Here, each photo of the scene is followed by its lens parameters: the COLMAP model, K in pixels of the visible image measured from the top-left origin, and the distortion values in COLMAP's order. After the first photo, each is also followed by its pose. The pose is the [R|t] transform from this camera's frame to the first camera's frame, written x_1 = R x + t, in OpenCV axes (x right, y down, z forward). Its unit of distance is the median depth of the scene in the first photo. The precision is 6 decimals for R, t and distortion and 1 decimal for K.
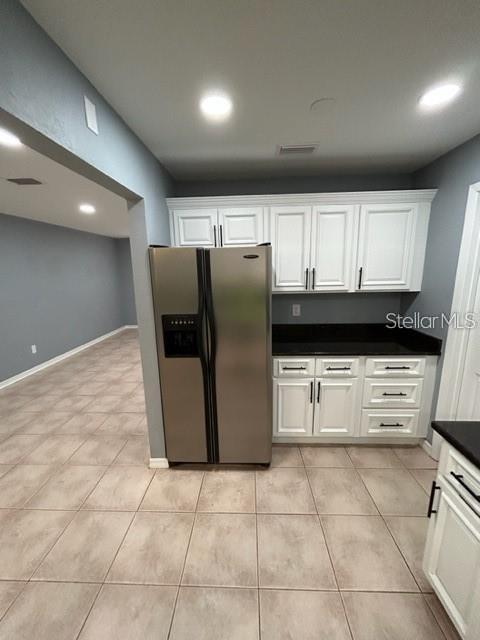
lens RADIAL K [[257.4, 0, 239.8], [0, 257.4, 319.8], [0, 0, 1]] dist [-0.001646, -0.000646]
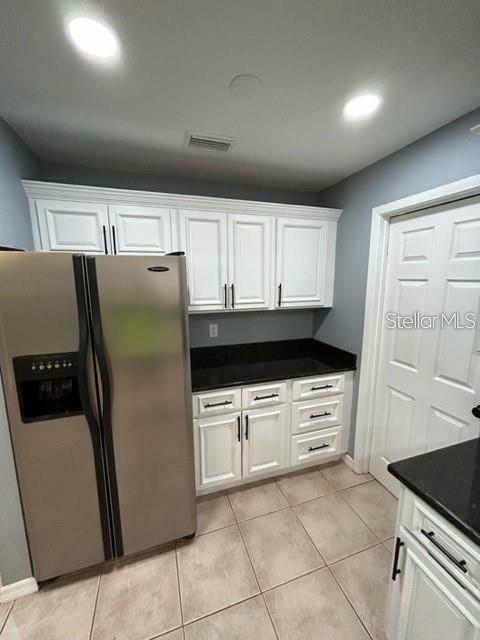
lens RADIAL K [[257.4, 0, 240.6], [0, 257.4, 319.6], [0, 0, 1]] dist [-0.001646, -0.000646]
pose [[0.935036, -0.040827, 0.352194, -0.001091], [0.056549, 0.997805, -0.034462, -0.050387], [-0.350014, 0.052140, 0.935292, 0.189679]]
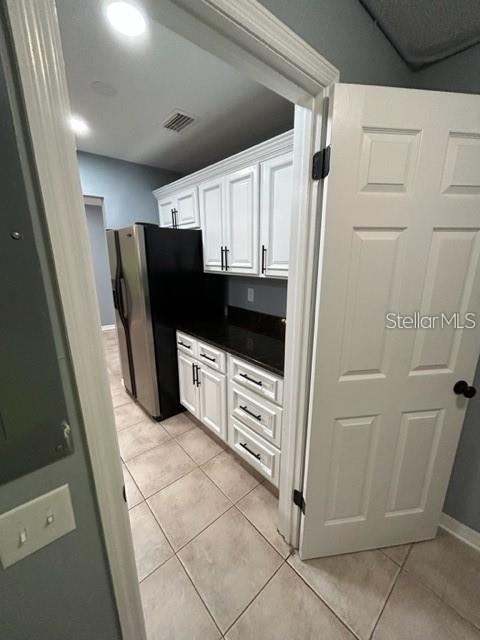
lens RADIAL K [[257.4, 0, 236.1], [0, 257.4, 318.7], [0, 0, 1]] dist [-0.001646, -0.000646]
pose [[0.684972, 0.195162, -0.701943, 1.073754], [-0.156697, 0.980371, 0.119665, -0.071294], [0.711519, 0.028025, 0.702108, 0.430023]]
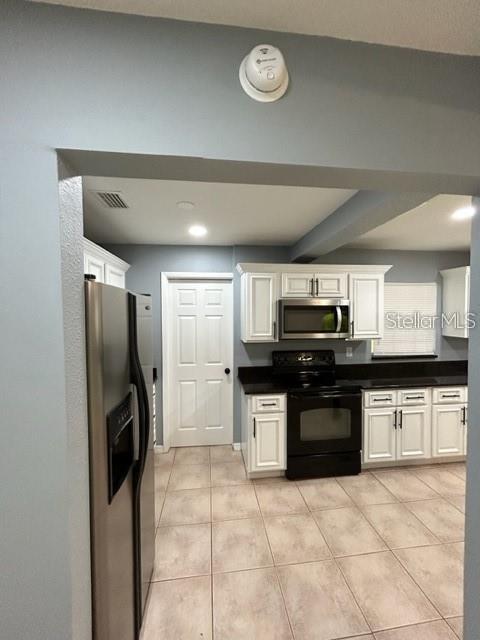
lens RADIAL K [[257.4, 0, 240.2], [0, 257.4, 320.9], [0, 0, 1]] dist [-0.001646, -0.000646]
pose [[-0.164080, -0.008935, 0.986407, -0.717103], [0.200250, 0.978837, 0.042176, -0.145272], [-0.965908, 0.204449, -0.158818, 0.699894]]
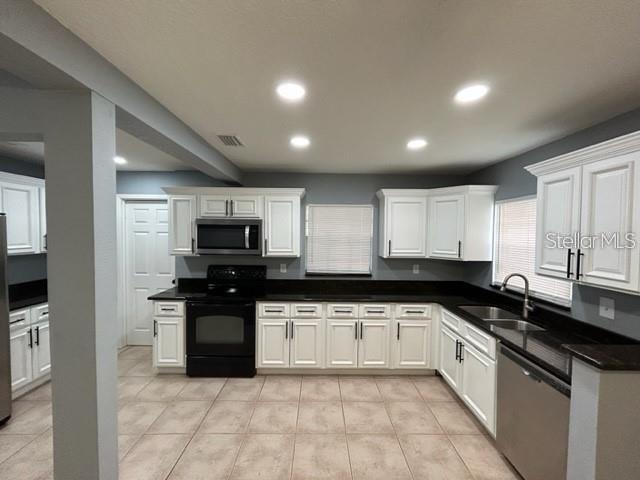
lens RADIAL K [[257.4, 0, 323.6], [0, 257.4, 241.4], [0, 0, 1]] dist [-0.001646, -0.000646]
pose [[-0.056663, -0.020551, 0.998182, -0.977503], [0.183848, 0.982476, 0.030664, 0.059112], [-0.981320, 0.185251, -0.051892, -0.333543]]
